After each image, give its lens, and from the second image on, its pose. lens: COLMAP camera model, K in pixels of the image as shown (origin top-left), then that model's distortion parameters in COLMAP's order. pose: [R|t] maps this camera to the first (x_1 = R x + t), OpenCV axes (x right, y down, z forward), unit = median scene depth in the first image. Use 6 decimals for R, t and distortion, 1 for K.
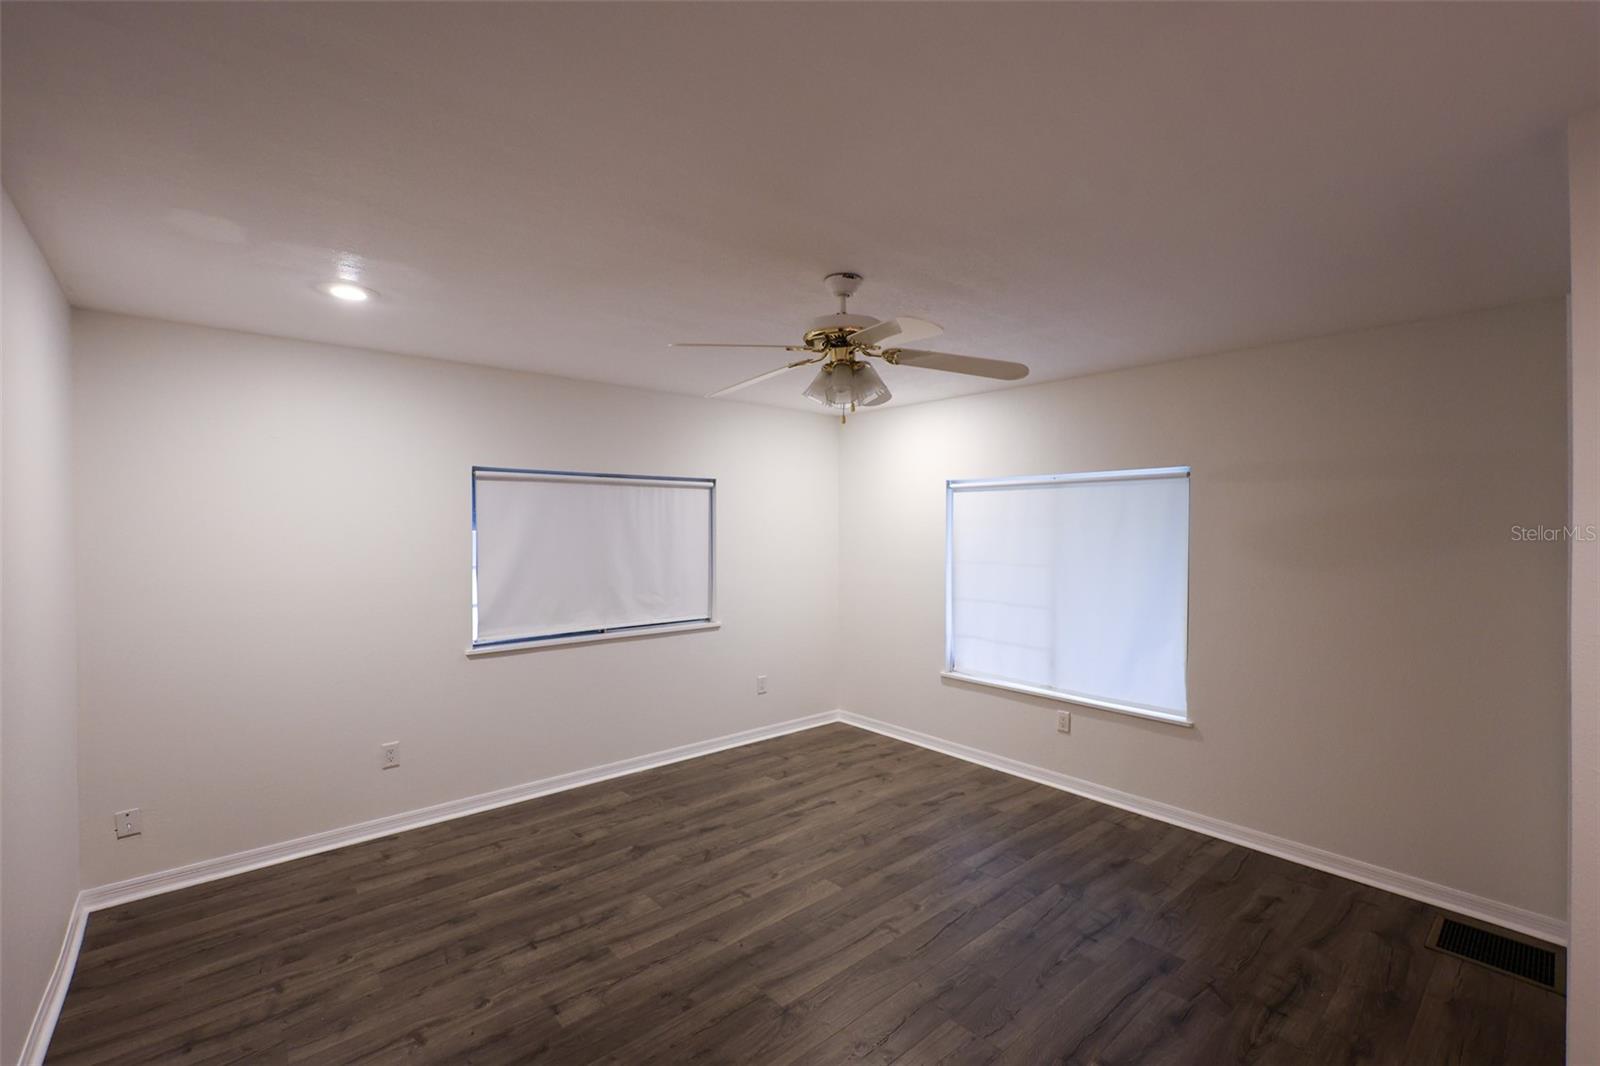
lens RADIAL K [[691.0, 0, 802.6], [0, 691.0, 531.2], [0, 0, 1]] dist [-0.001241, 0.000476]
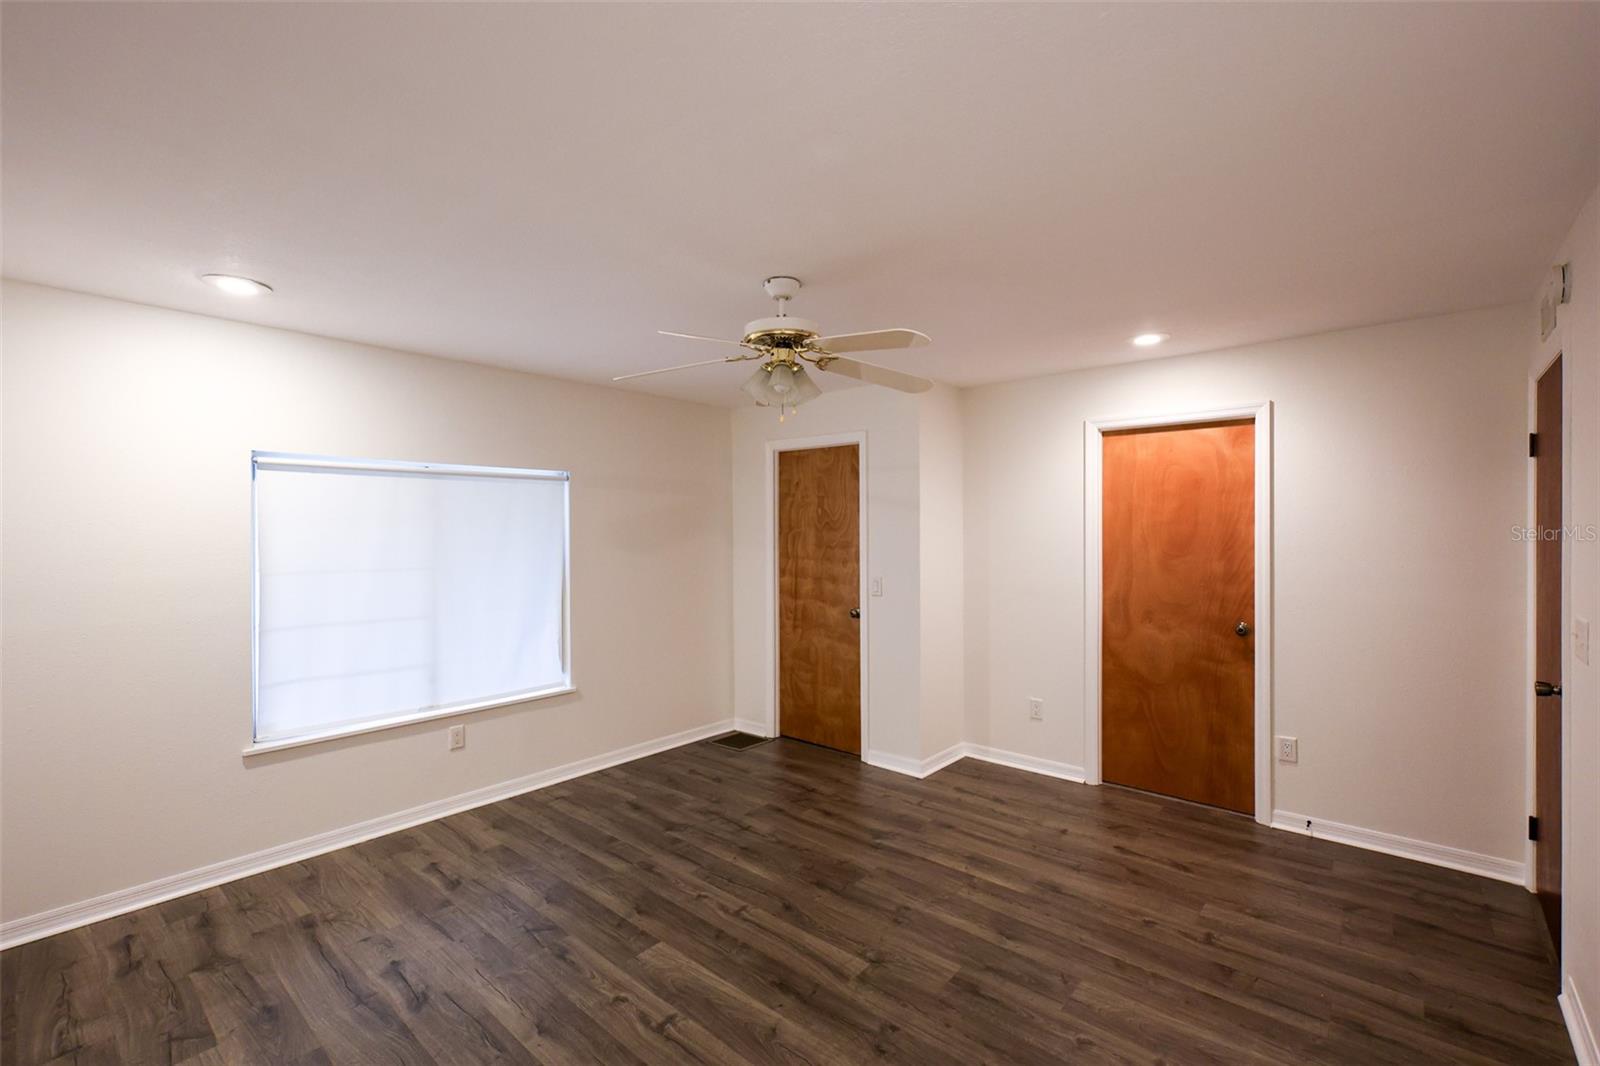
lens RADIAL K [[691.0, 0, 802.6], [0, 691.0, 531.2], [0, 0, 1]] dist [-0.001241, 0.000476]
pose [[-0.142506, -0.006042, 0.989775, -0.668378], [0.006325, 0.999955, 0.007015, 0.000931], [-0.989774, 0.007260, -0.142462, 0.774765]]
